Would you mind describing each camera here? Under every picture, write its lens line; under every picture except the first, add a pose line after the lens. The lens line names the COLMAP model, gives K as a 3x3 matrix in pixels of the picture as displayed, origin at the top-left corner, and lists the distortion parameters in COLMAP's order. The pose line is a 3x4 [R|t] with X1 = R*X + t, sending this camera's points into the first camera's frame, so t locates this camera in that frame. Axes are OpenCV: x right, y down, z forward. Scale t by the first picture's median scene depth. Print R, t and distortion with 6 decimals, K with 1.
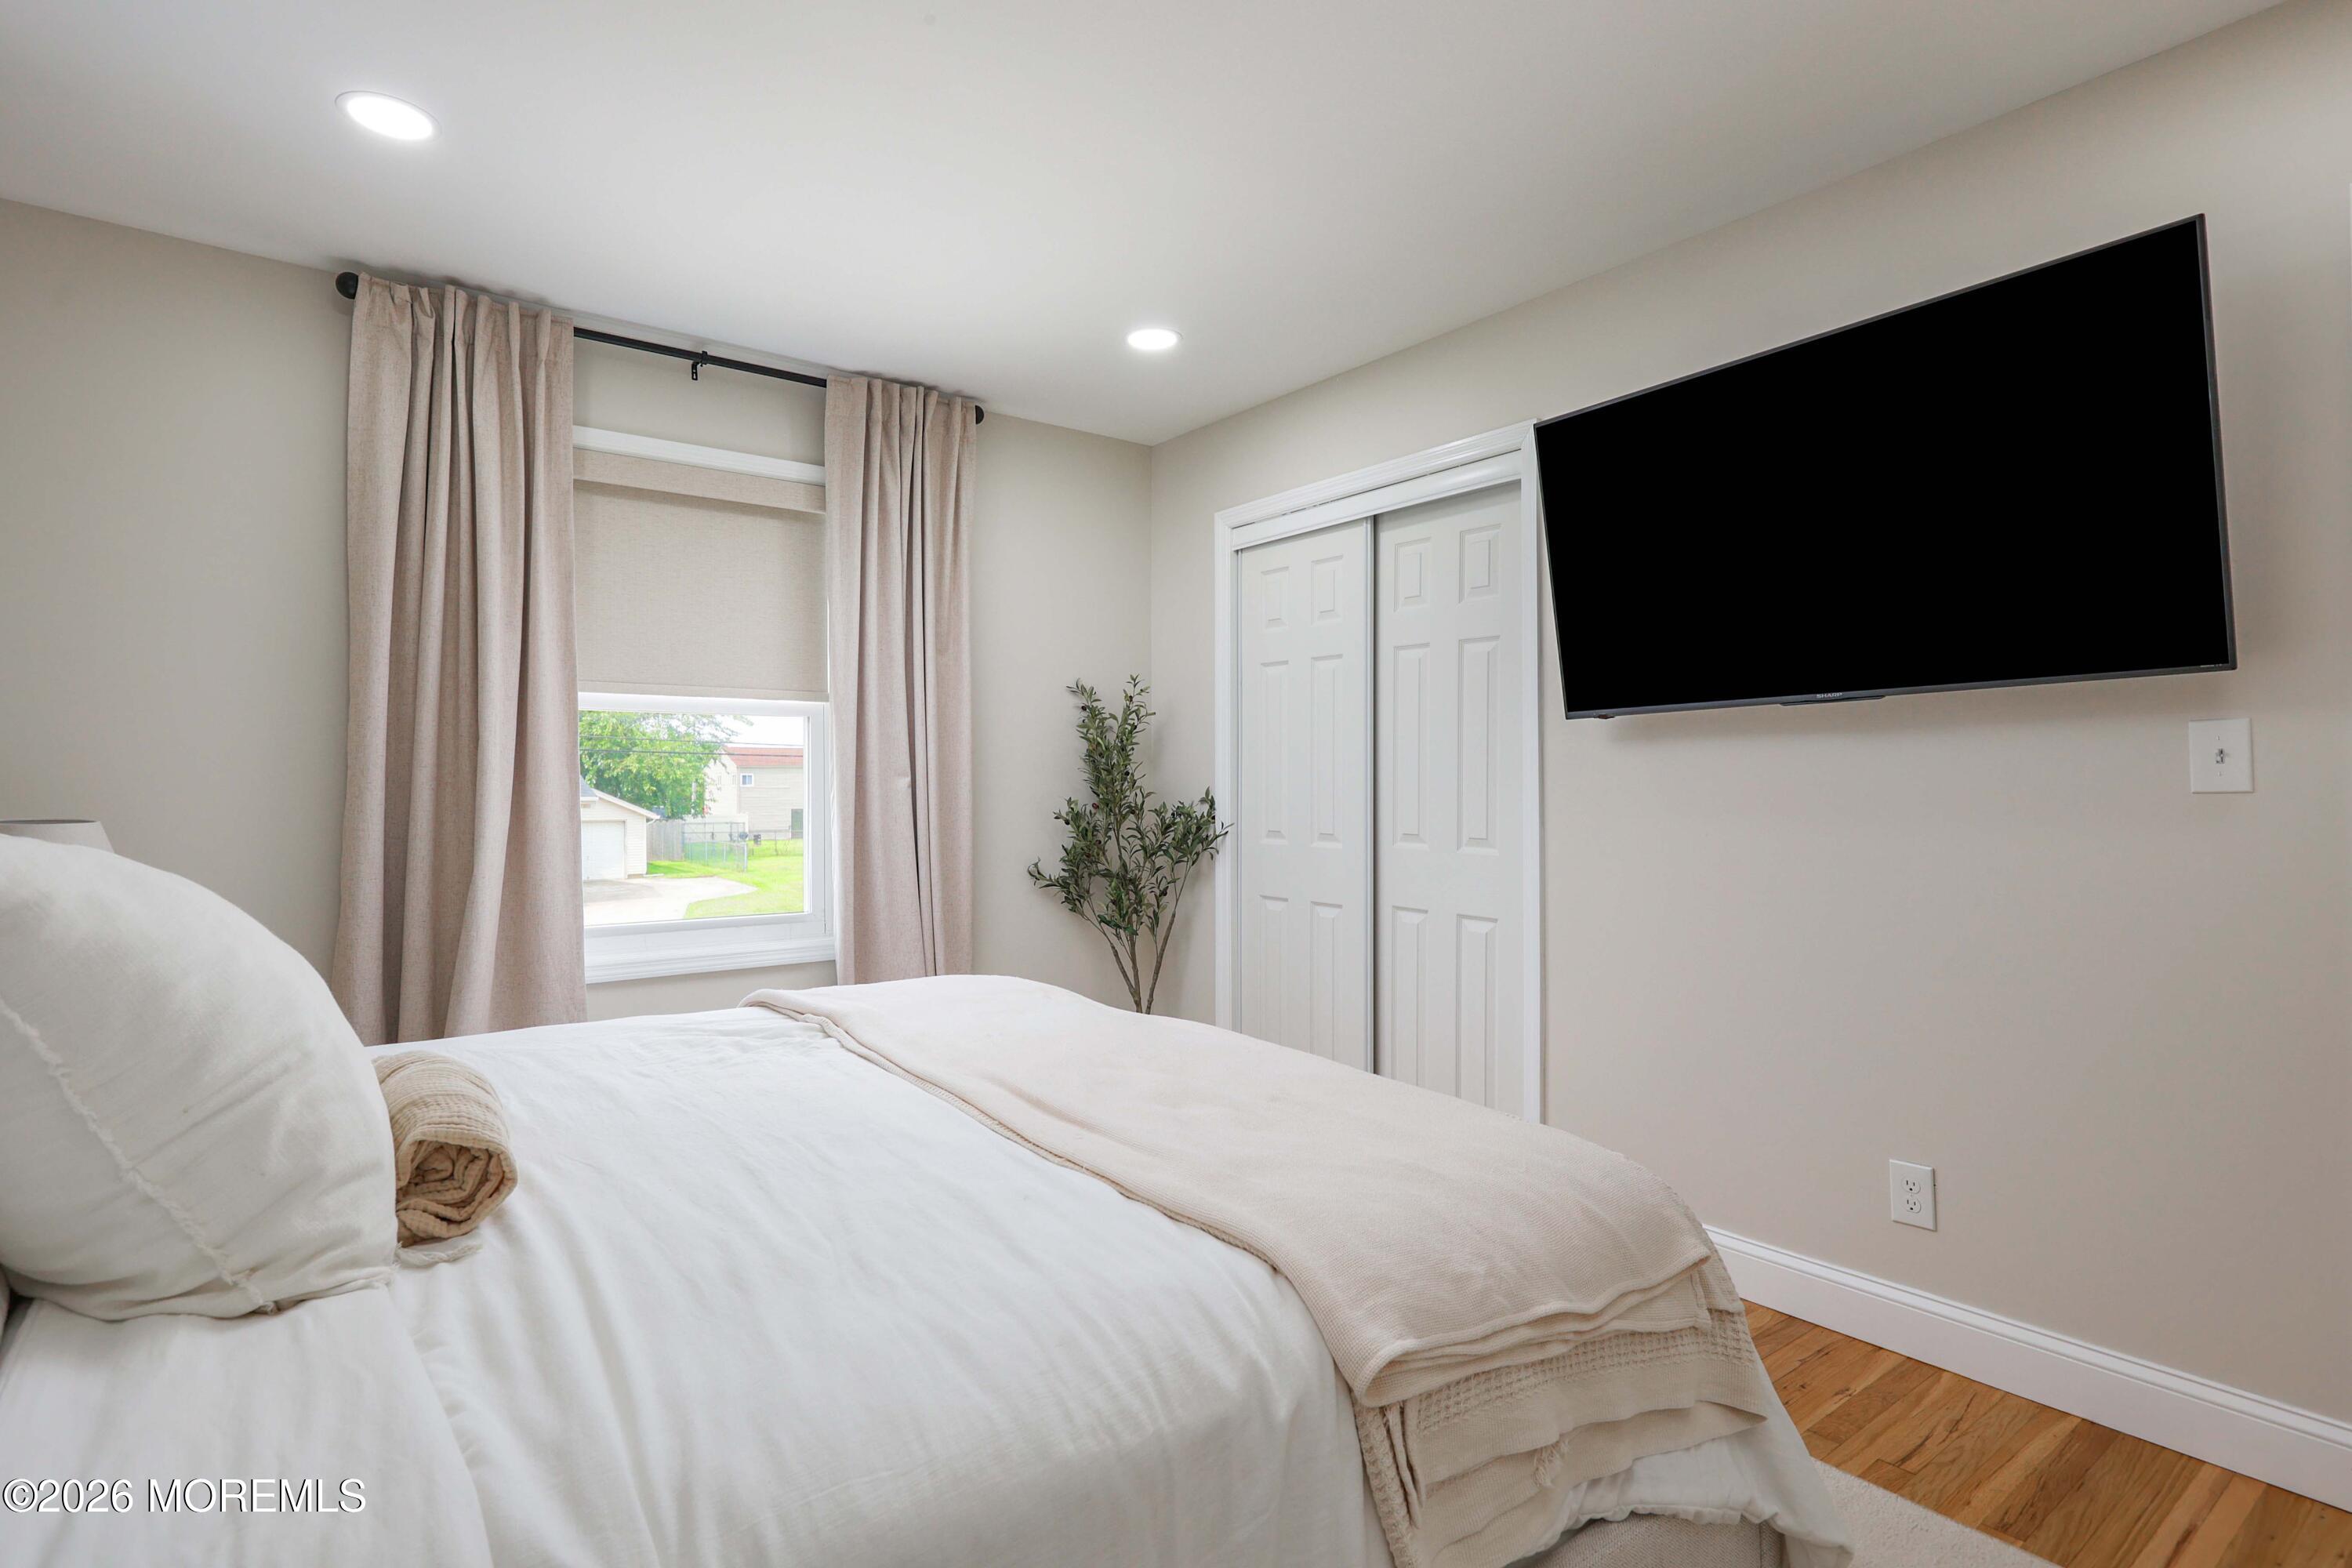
lens RADIAL K [[1189.0, 0, 1166.2], [0, 1189.0, 781.3], [0, 0, 1]] dist [0.003294, 0.000238]
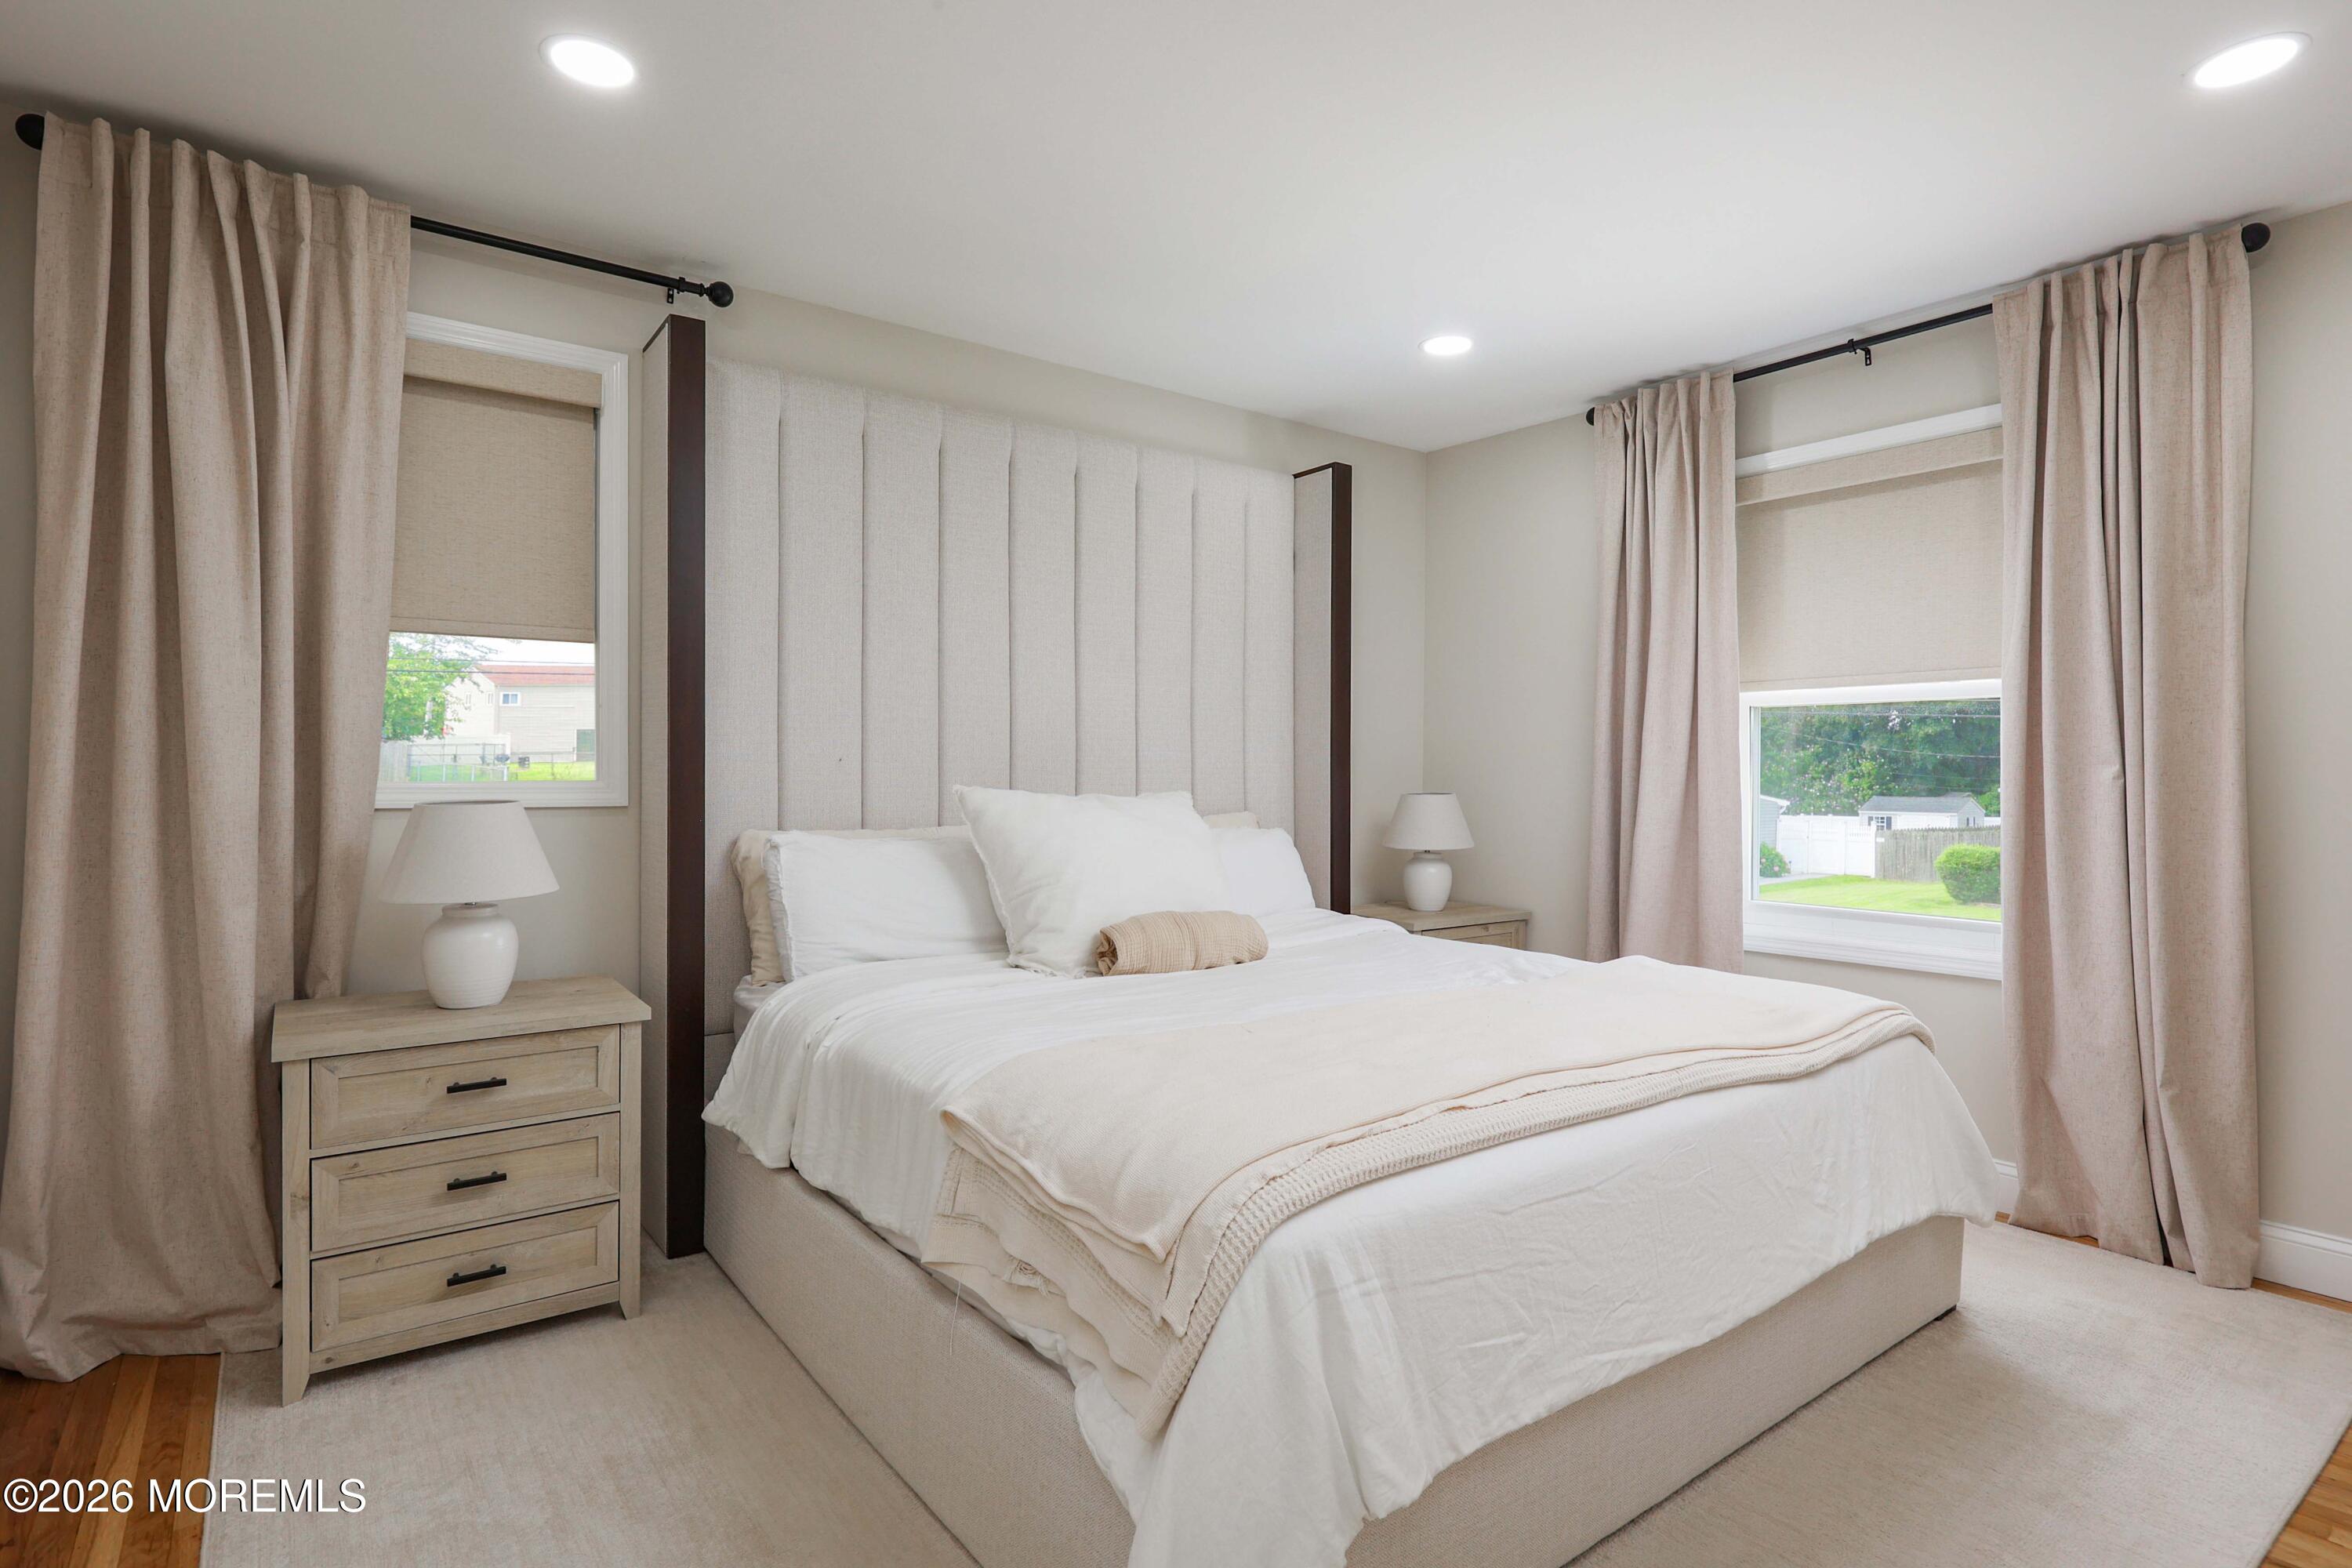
lens RADIAL K [[1189.0, 0, 1165.9], [0, 1189.0, 771.8], [0, 0, 1]] dist [0.003294, 0.000238]
pose [[-0.004074, 0.000473, -0.999992, 0.648567], [-0.000674, 1.000000, 0.000476, 0.001157], [0.999991, 0.000676, -0.004074, 0.455852]]
